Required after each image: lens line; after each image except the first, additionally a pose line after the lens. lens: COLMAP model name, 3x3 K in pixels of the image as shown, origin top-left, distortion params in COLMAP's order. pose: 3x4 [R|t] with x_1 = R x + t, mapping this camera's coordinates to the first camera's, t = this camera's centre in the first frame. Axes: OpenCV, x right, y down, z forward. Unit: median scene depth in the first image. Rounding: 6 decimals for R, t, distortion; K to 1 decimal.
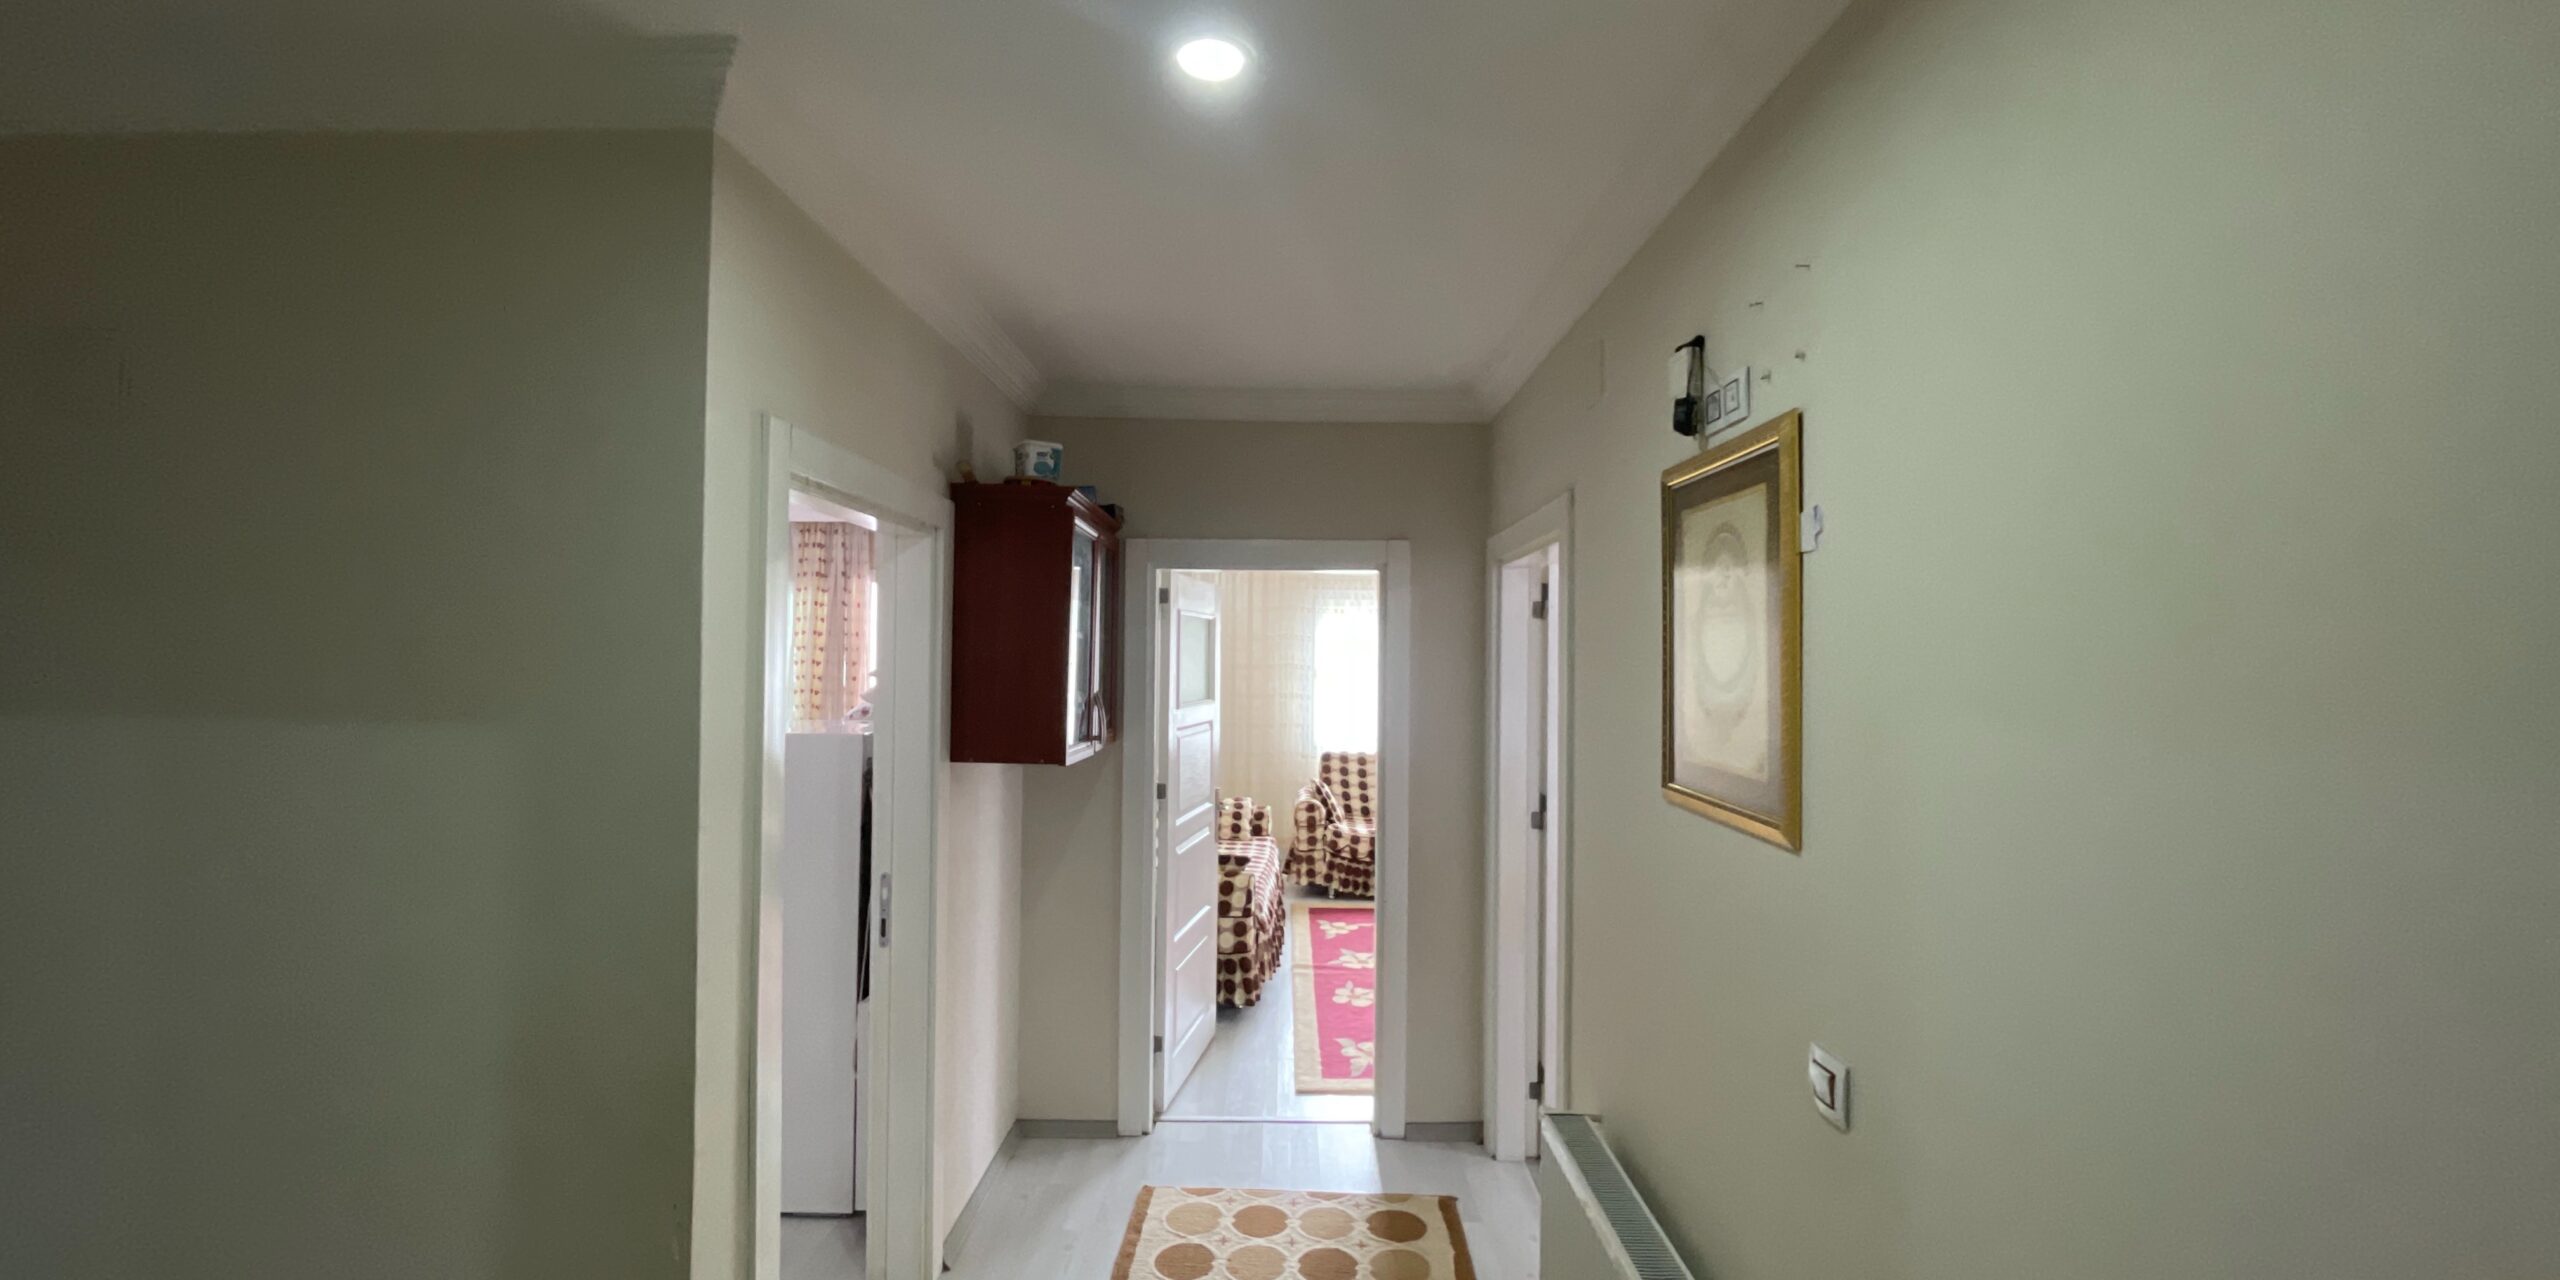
lens RADIAL K [[1024.7, 0, 1280.0], [0, 1024.7, 640.0], [0, 0, 1]] dist [-0.001397, -0.000187]
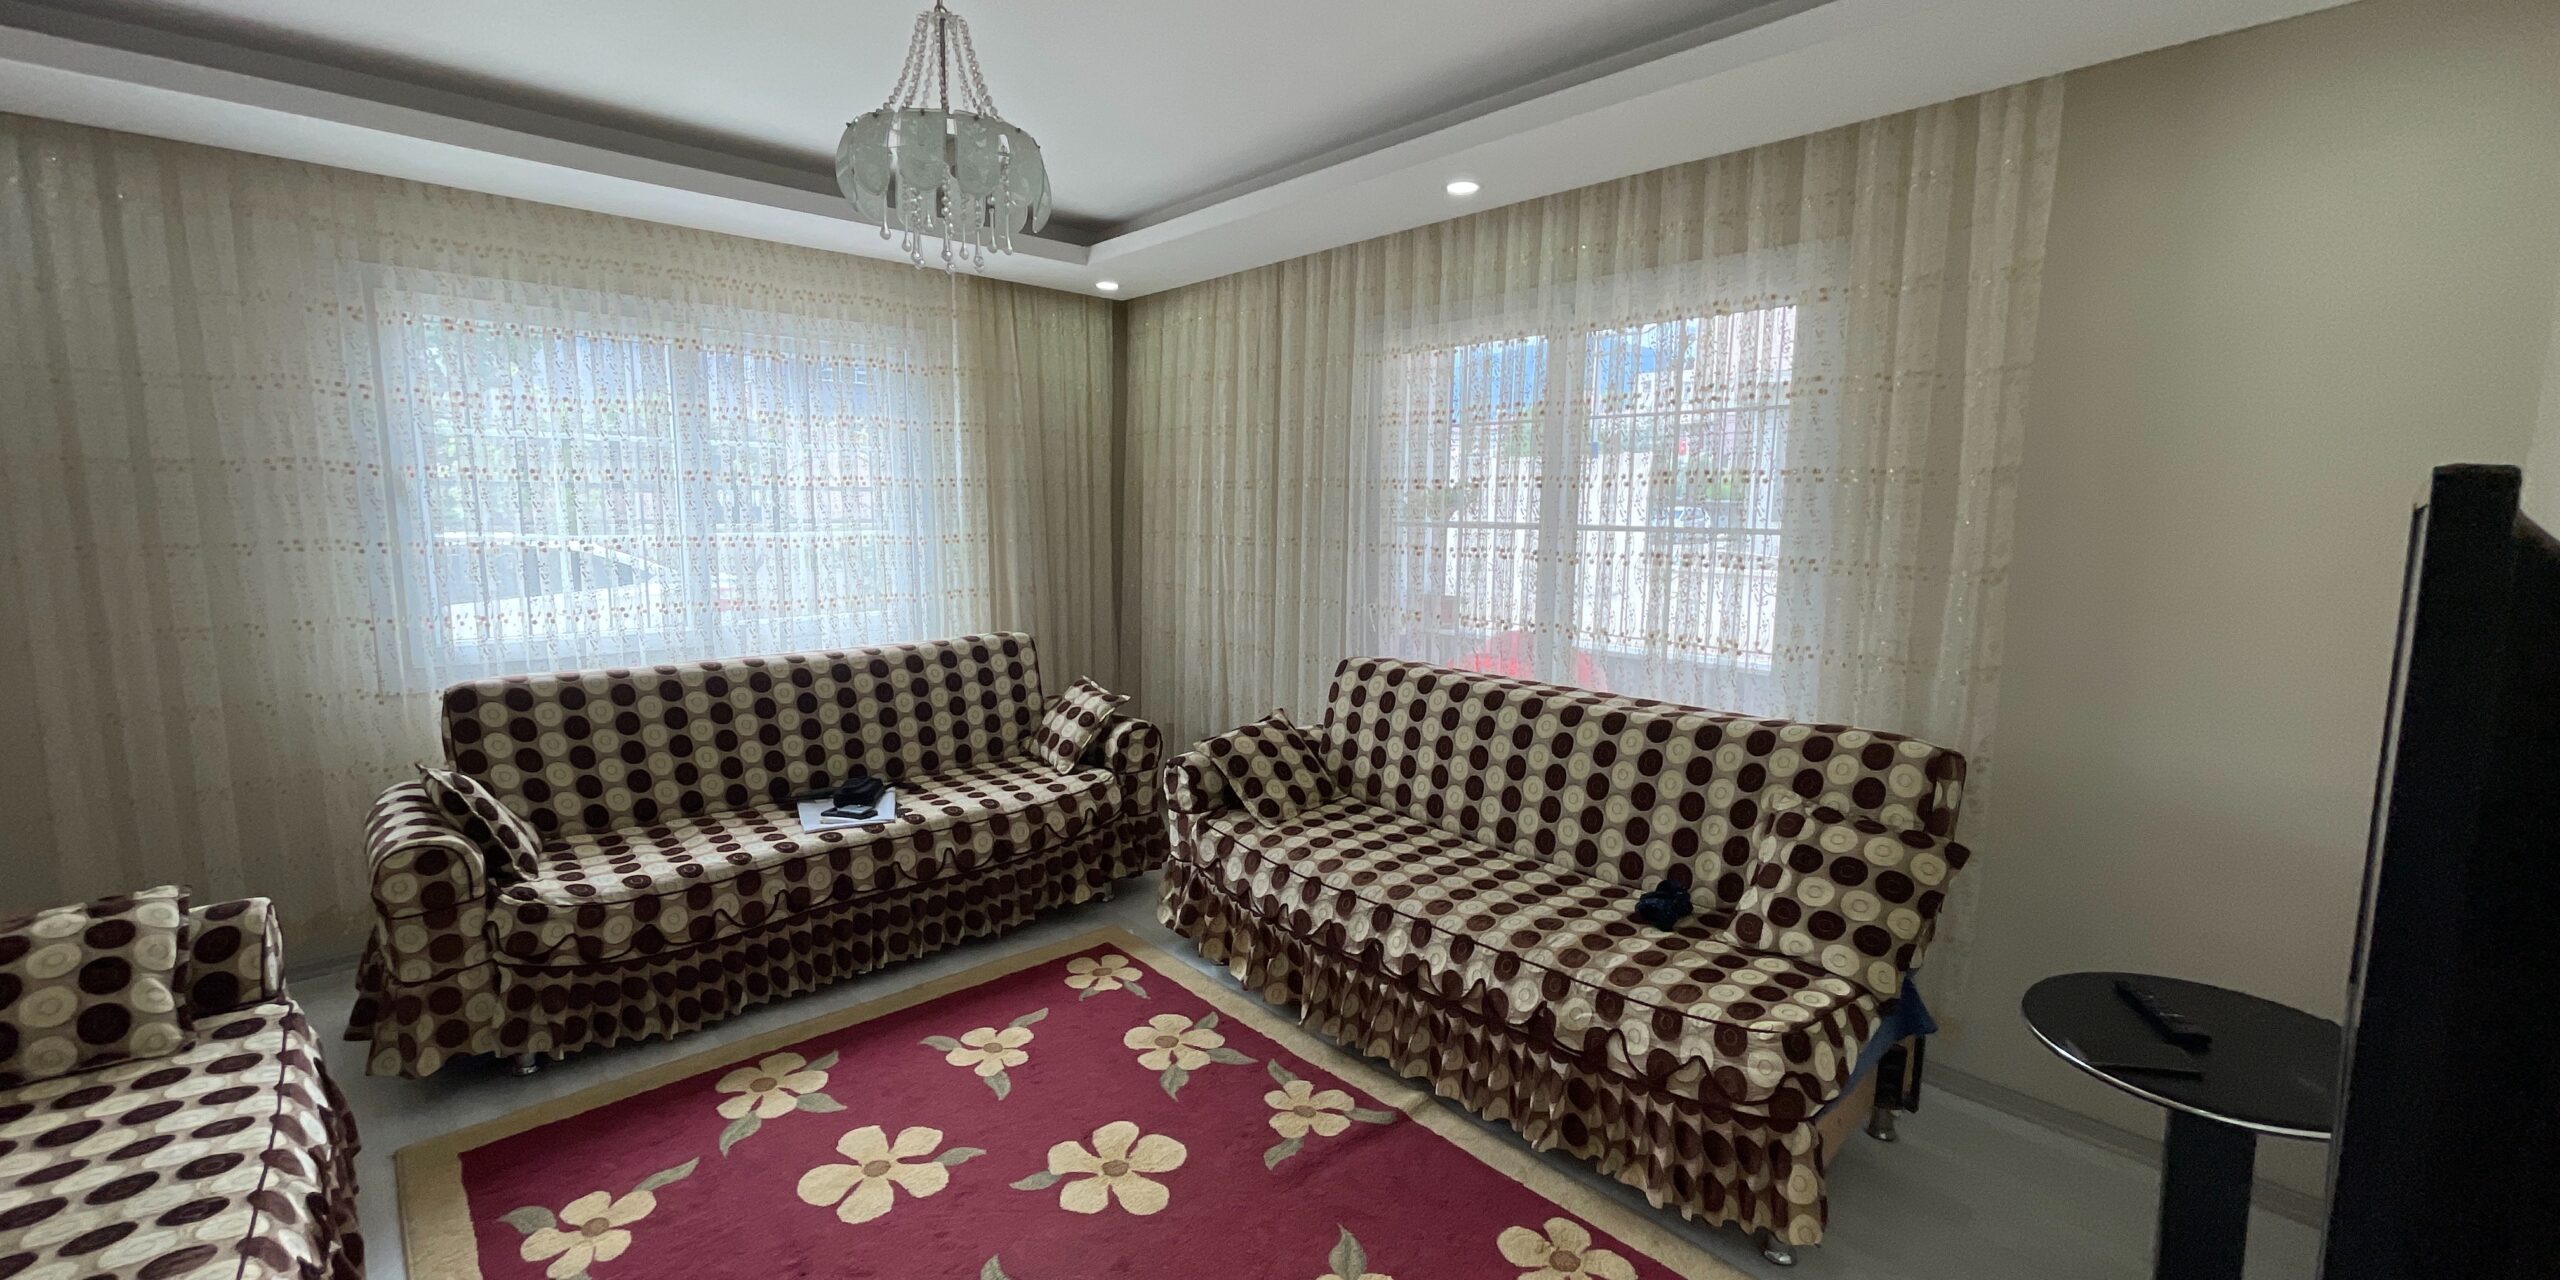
lens RADIAL K [[1024.7, 0, 1280.0], [0, 1024.7, 640.0], [0, 0, 1]] dist [-0.001397, -0.000187]
pose [[0.731398, -0.093384, 0.675527, 0.012741], [-0.009772, 0.989043, 0.147305, 0.033856], [-0.681881, -0.114340, 0.722471, 0.554117]]
